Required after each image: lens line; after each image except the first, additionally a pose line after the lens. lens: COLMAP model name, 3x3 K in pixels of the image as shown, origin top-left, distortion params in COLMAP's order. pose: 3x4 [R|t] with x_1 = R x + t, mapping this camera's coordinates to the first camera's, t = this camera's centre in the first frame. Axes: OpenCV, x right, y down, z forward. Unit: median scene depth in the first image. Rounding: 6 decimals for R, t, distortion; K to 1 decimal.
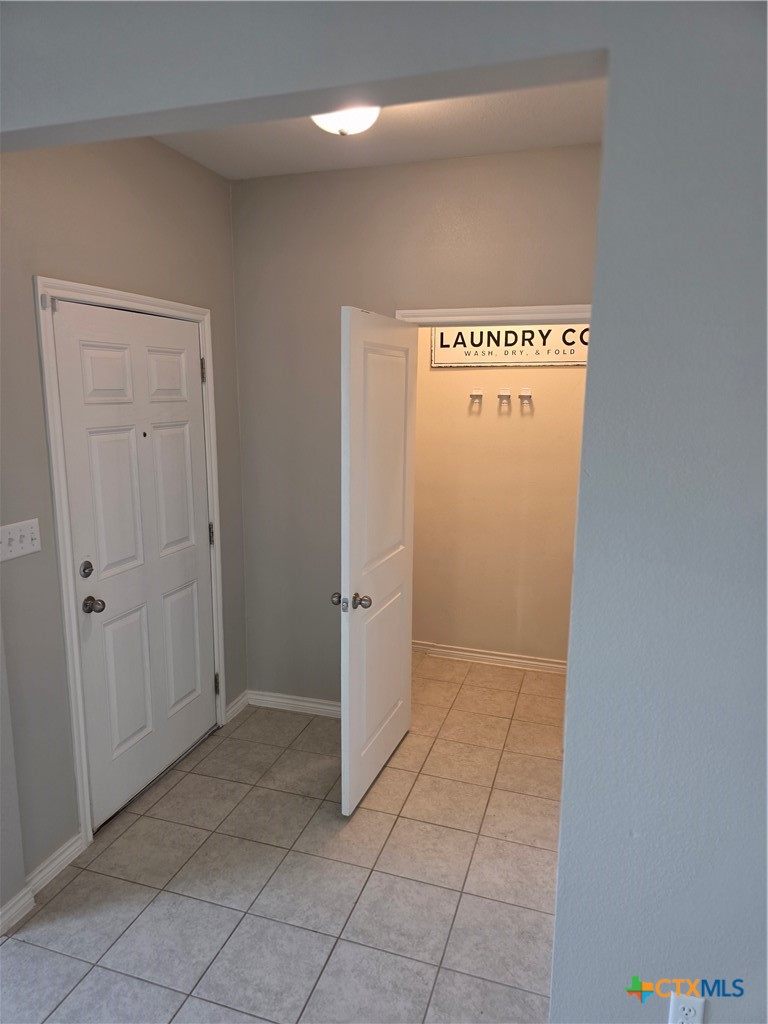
lens RADIAL K [[685.6, 0, 384.0], [0, 685.6, 512.0], [0, 0, 1]] dist [0.003010, -0.000510]
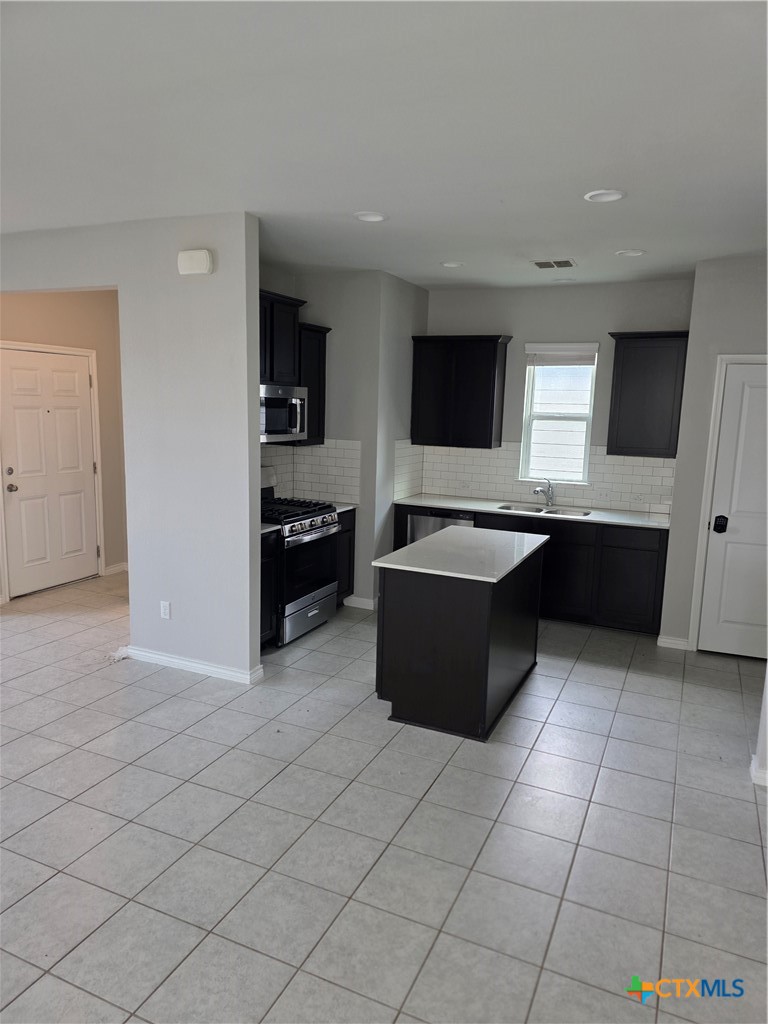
lens RADIAL K [[685.7, 0, 394.6], [0, 685.7, 512.4], [0, 0, 1]] dist [0.066369, -0.057377]
pose [[0.994596, 0.040302, -0.095678, 0.865210], [-0.042118, 0.998967, -0.017041, 0.174769], [0.094892, 0.020979, 0.995266, -0.933204]]
